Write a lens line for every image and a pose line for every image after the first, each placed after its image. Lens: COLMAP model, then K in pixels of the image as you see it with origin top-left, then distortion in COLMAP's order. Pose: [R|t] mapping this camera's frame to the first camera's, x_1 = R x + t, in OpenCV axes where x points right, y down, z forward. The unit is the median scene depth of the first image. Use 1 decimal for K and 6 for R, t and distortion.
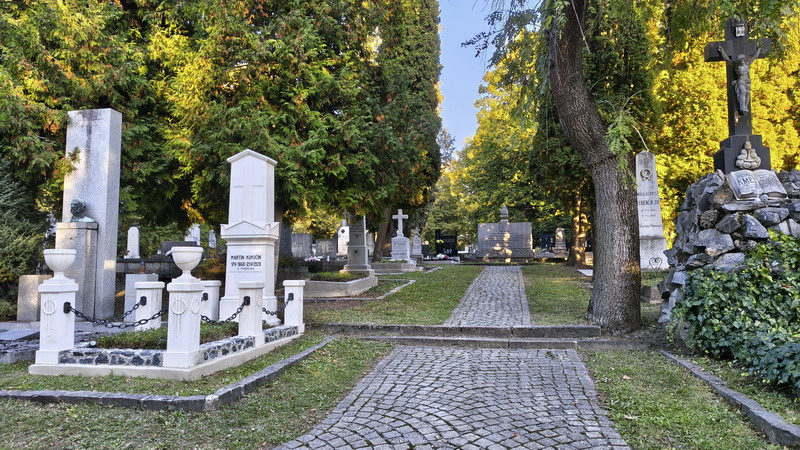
lens RADIAL K [[547.6, 0, 400.2], [0, 547.6, 227.6], [0, 0, 1]] dist [0.061549, -0.058167]
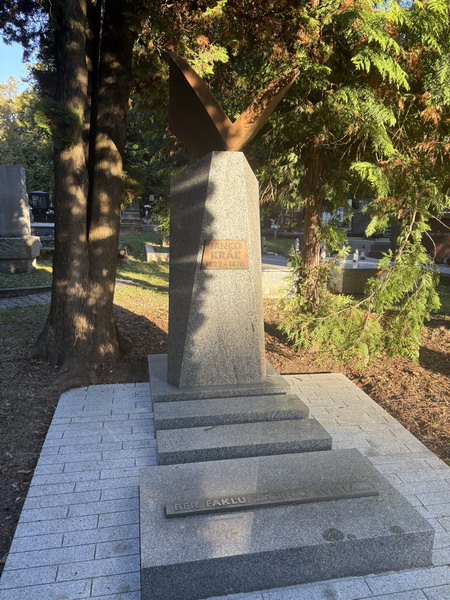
lens RADIAL K [[448.6, 0, 224.4], [0, 448.6, 312.1], [0, 0, 1]] dist [0.005491, -0.000509]
pose [[0.921083, -0.058371, 0.384965, 0.621552], [-0.057337, 0.957587, 0.282384, -0.021895], [-0.385120, -0.282172, 0.878670, 1.642472]]
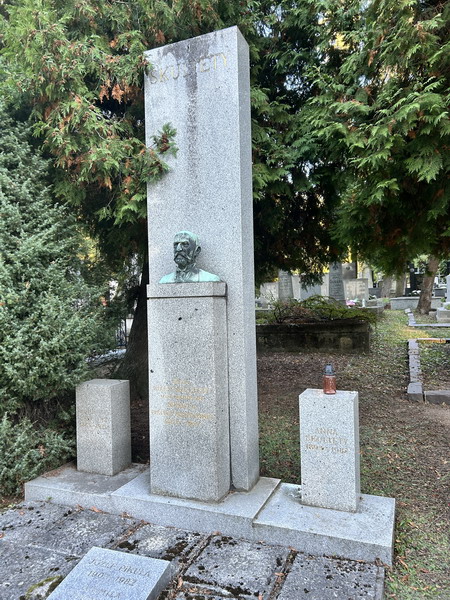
lens RADIAL K [[451.8, 0, 225.0], [0, 451.8, 300.0], [0, 0, 1]] dist [0.054758, -0.055470]
pose [[0.981648, -0.021663, -0.189468, -0.461379], [0.038006, 0.995820, 0.083054, -0.024402], [0.186877, -0.088731, 0.978368, 0.609674]]
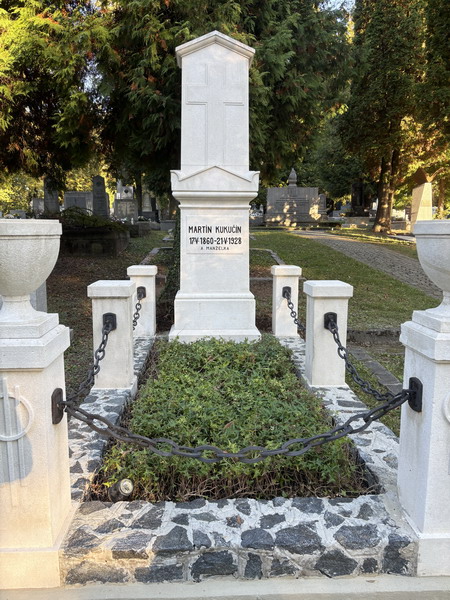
lens RADIAL K [[449.9, 0, 225.0], [0, 449.9, 300.0], [0, 0, 1]] dist [0.036597, -0.043321]
pose [[0.973227, -0.023812, 0.228610, -0.352380], [-0.030147, 0.972802, 0.229667, 0.014351], [-0.227861, -0.230410, 0.946040, 0.468458]]
